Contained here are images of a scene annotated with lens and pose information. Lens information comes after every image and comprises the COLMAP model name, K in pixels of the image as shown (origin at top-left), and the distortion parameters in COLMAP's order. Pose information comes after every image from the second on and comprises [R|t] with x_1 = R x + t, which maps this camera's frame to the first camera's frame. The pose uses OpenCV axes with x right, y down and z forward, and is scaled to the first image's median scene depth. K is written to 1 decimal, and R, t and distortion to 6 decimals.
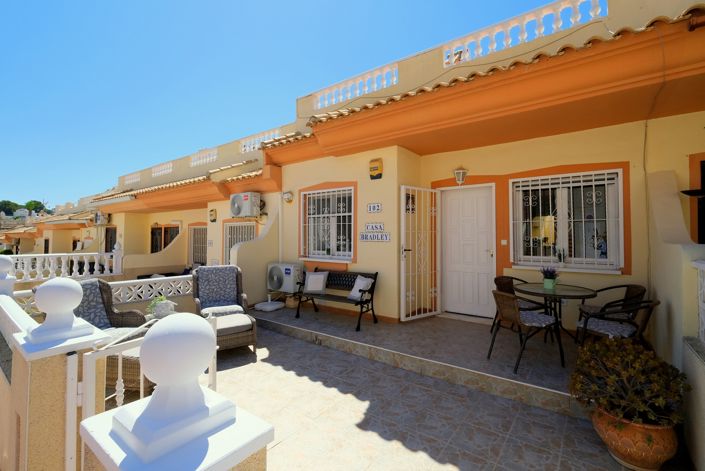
lens RADIAL K [[314.8, 0, 354.1], [0, 314.8, 225.7], [0, 0, 1]] dist [-0.016829, -0.000102]
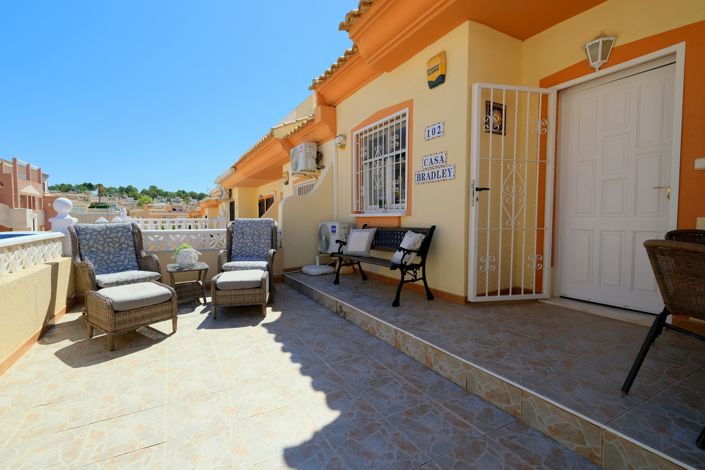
lens RADIAL K [[299.5, 0, 351.2], [0, 299.5, 239.7], [0, 0, 1]] dist [-0.010648, -0.000024]
pose [[0.894623, 0.020550, -0.446349, 0.197602], [0.013545, 0.997235, 0.073061, 0.126411], [0.446617, -0.071408, 0.891871, 0.344364]]
